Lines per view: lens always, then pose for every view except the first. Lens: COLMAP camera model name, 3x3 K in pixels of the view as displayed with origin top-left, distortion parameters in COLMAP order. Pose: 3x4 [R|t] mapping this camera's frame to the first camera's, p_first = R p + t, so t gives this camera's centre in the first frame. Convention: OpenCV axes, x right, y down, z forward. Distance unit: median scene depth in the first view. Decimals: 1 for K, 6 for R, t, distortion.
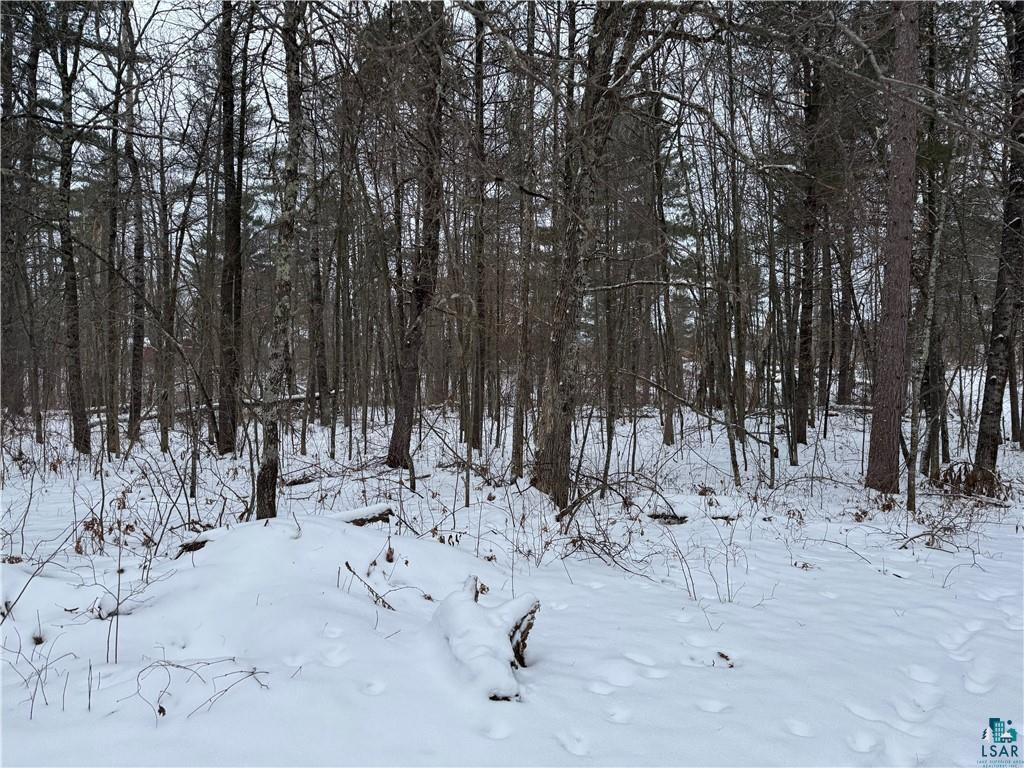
lens RADIAL K [[701.5, 0, 510.2], [0, 701.5, 384.7], [0, 0, 1]] dist [0.000568, -0.000491]
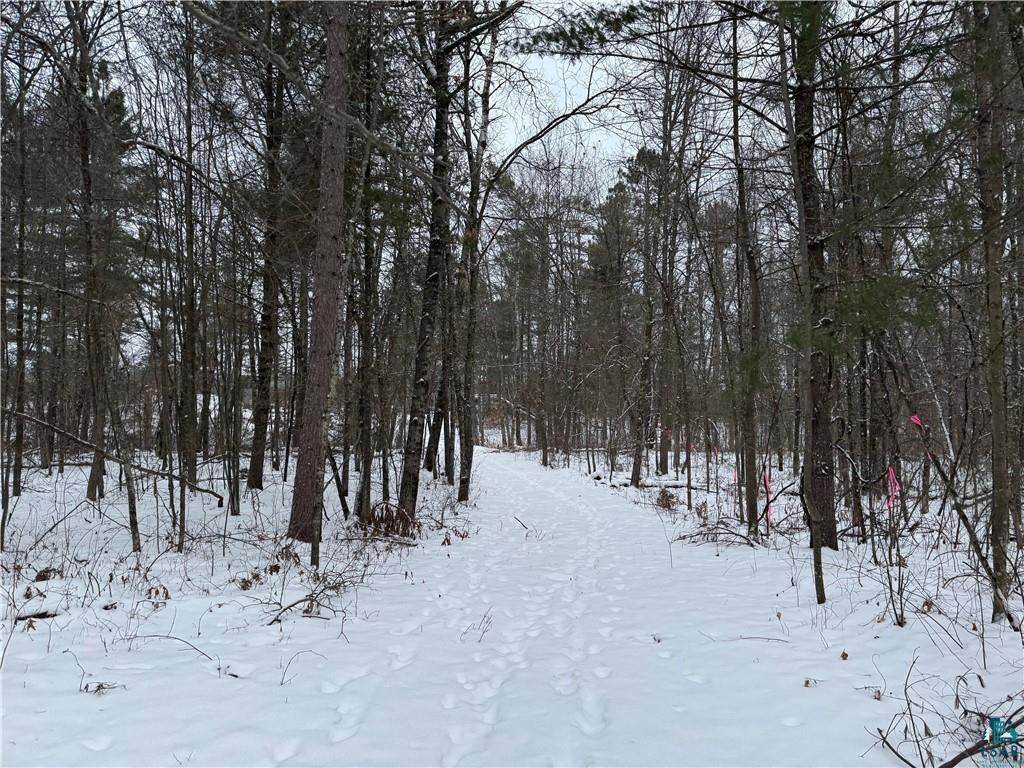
lens RADIAL K [[701.5, 0, 512.7], [0, 701.5, 385.1], [0, 0, 1]] dist [0.000568, -0.000491]
pose [[0.770818, 0.039177, 0.635849, 0.176362], [-0.002013, 0.998252, -0.059065, 0.001390], [-0.637052, 0.044248, 0.769550, 0.126442]]
